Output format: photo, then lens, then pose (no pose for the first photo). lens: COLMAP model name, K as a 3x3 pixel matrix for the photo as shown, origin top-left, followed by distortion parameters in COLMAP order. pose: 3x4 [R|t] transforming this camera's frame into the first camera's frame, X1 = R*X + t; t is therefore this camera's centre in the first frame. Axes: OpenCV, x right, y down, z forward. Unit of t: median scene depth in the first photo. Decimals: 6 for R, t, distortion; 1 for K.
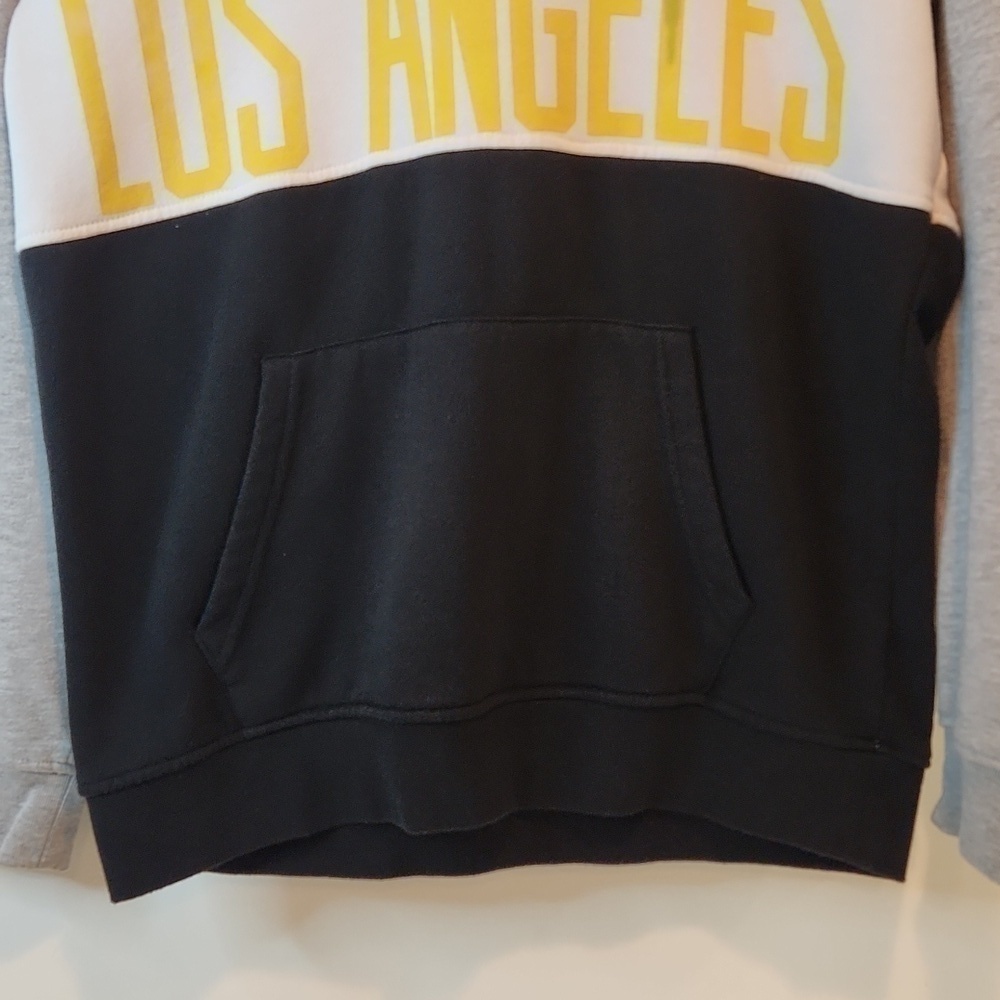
lens RADIAL K [[1475.9, 0, 495.4], [0, 1475.9, 497.7], [0, 0, 1]] dist [0.068603, 0.000000]
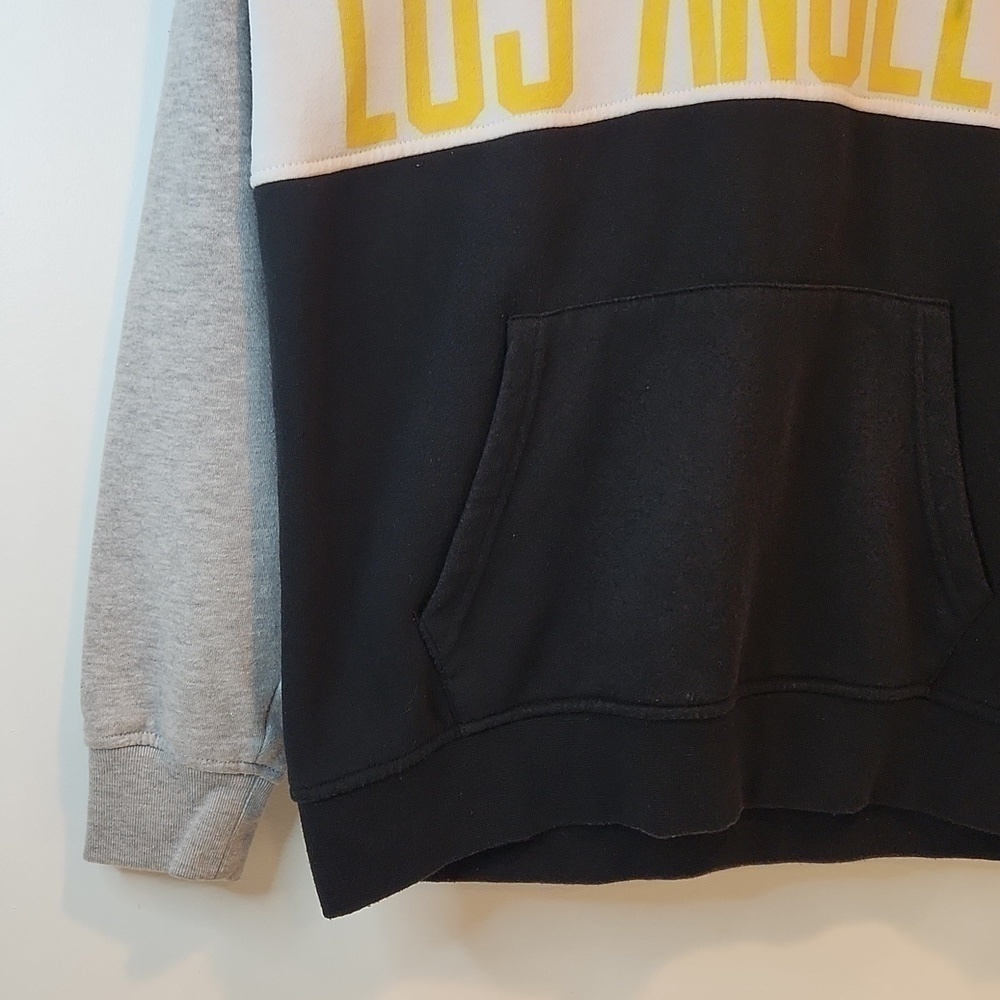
lens RADIAL K [[1475.9, 0, 515.3], [0, 1475.9, 514.9], [0, 0, 1]] dist [0.068603, 0.000000]
pose [[0.984303, 0.017027, 0.175665, -0.311903], [-0.024481, 0.998886, 0.040351, -0.011163], [-0.174782, -0.044018, 0.983623, 0.108773]]
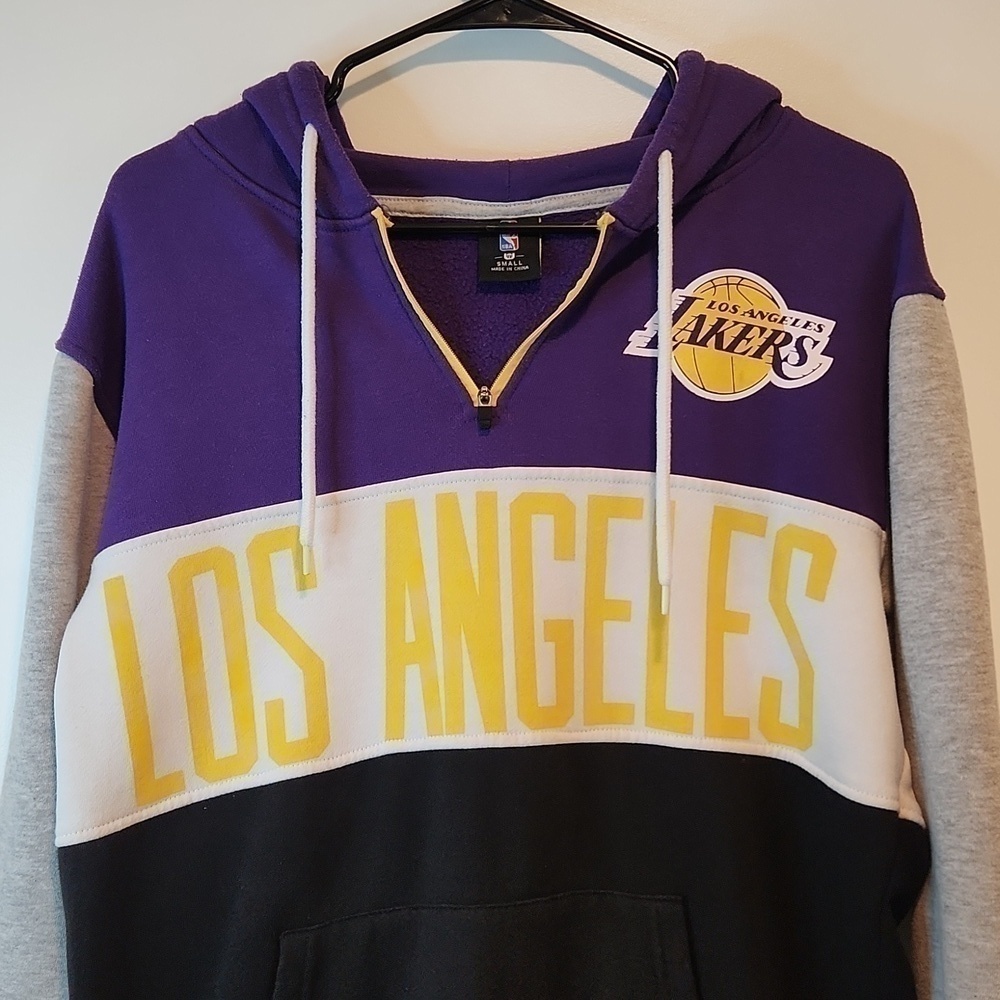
lens RADIAL K [[1475.9, 0, 520.1], [0, 1475.9, 489.4], [0, 0, 1]] dist [0.068603, 0.000000]
pose [[0.999777, 0.000199, 0.021100, -0.008460], [0.002976, 0.988636, -0.150302, -0.250904], [-0.020890, 0.150331, 0.988415, -0.109254]]
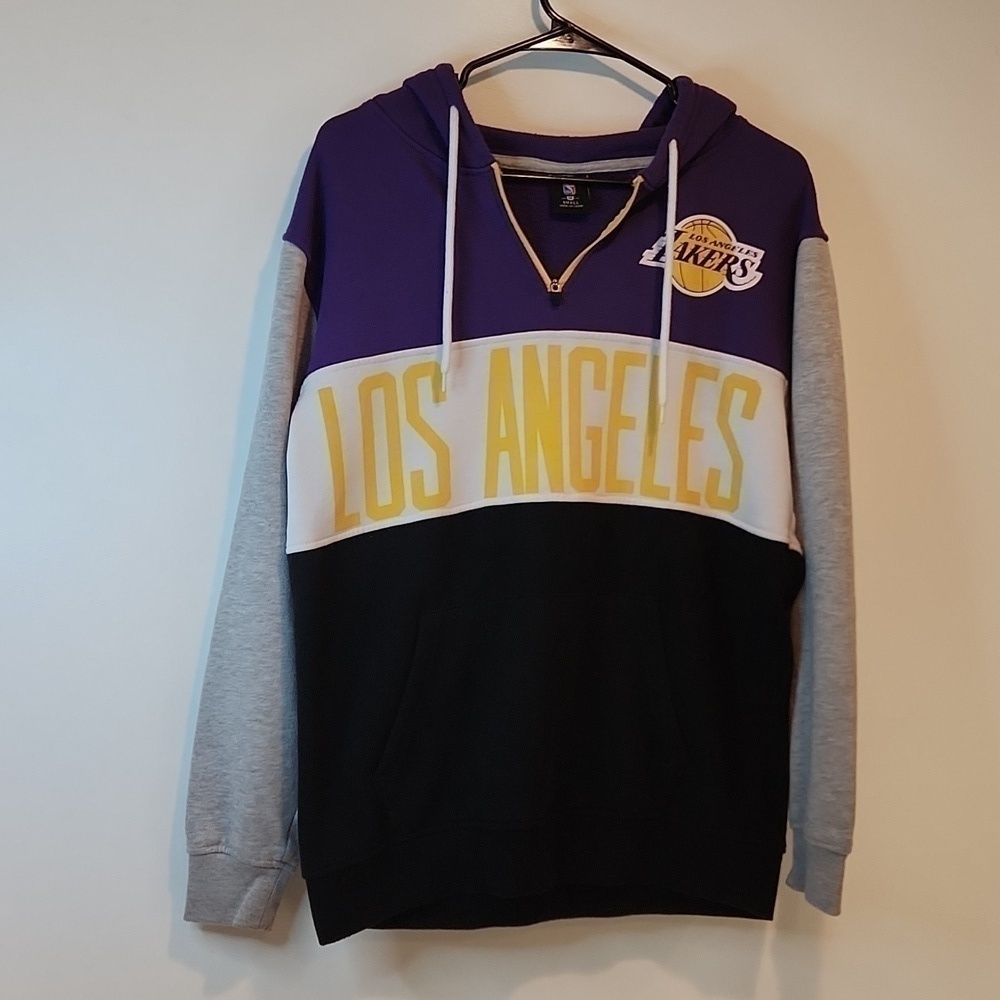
lens RADIAL K [[1475.9, 0, 504.8], [0, 1475.9, 489.2], [0, 0, 1]] dist [0.068603, 0.000000]
pose [[0.979570, 0.029258, 0.198963, -0.407920], [-0.008680, 0.994589, -0.103523, -0.062606], [-0.200915, 0.099681, 0.974524, -0.706399]]
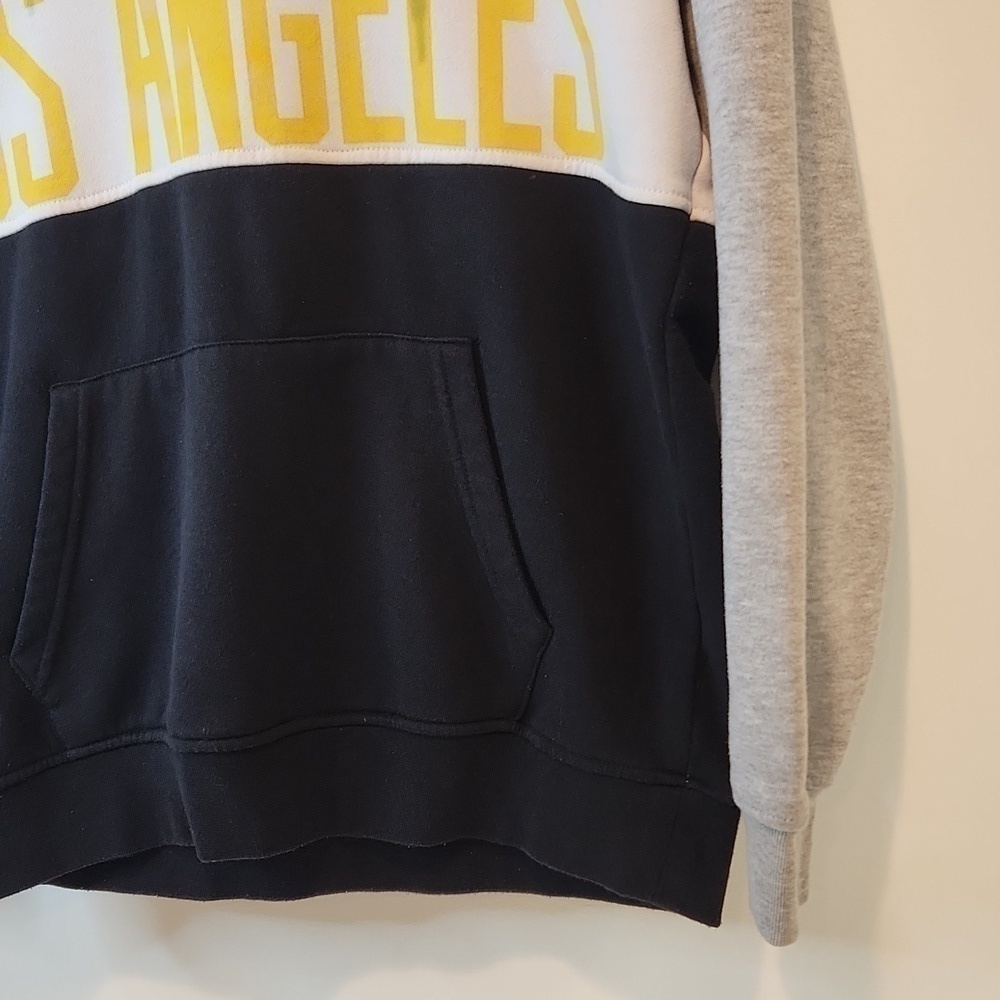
lens RADIAL K [[1475.9, 0, 515.9], [0, 1475.9, 501.7], [0, 0, 1]] dist [0.068603, 0.000000]
pose [[0.975260, -0.015498, -0.220515, 0.373584], [0.025144, 0.998843, 0.041003, -0.050441], [0.219625, -0.045533, 0.974521, 0.083795]]
